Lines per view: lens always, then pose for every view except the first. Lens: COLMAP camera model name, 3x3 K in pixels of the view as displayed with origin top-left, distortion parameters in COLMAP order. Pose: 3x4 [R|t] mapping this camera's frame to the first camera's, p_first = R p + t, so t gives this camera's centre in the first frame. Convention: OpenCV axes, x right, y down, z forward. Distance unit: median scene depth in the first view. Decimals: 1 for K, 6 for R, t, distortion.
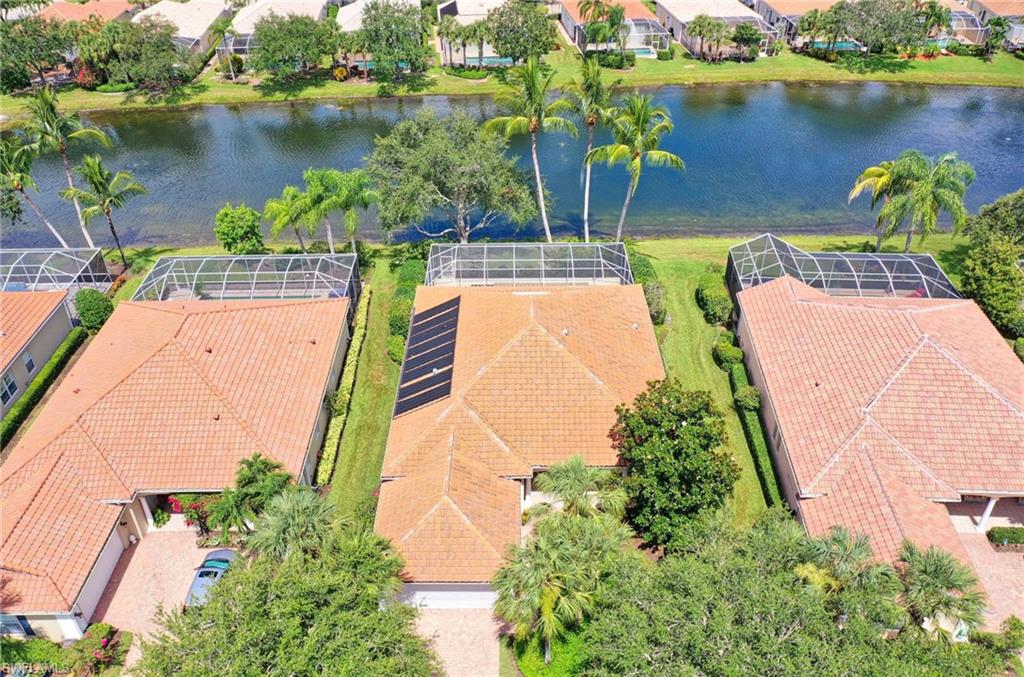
lens RADIAL K [[838.1, 0, 519.4], [0, 838.1, 271.0], [0, 0, 1]] dist [-0.006199, -0.001455]
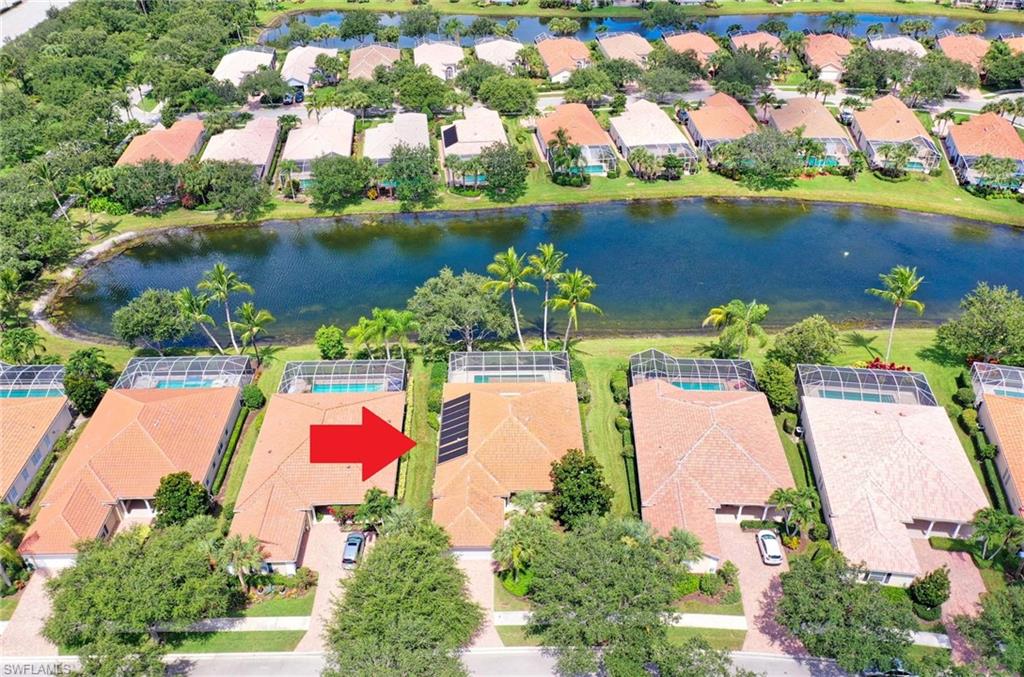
lens RADIAL K [[834.1, 0, 512.0], [0, 834.1, 338.5], [0, 0, 1]] dist [-0.006798, -0.002685]
pose [[0.999974, -0.002098, 0.006927, 0.005024], [0.001513, 0.996507, 0.083500, -0.201929], [-0.007078, -0.083488, 0.996484, -0.649335]]
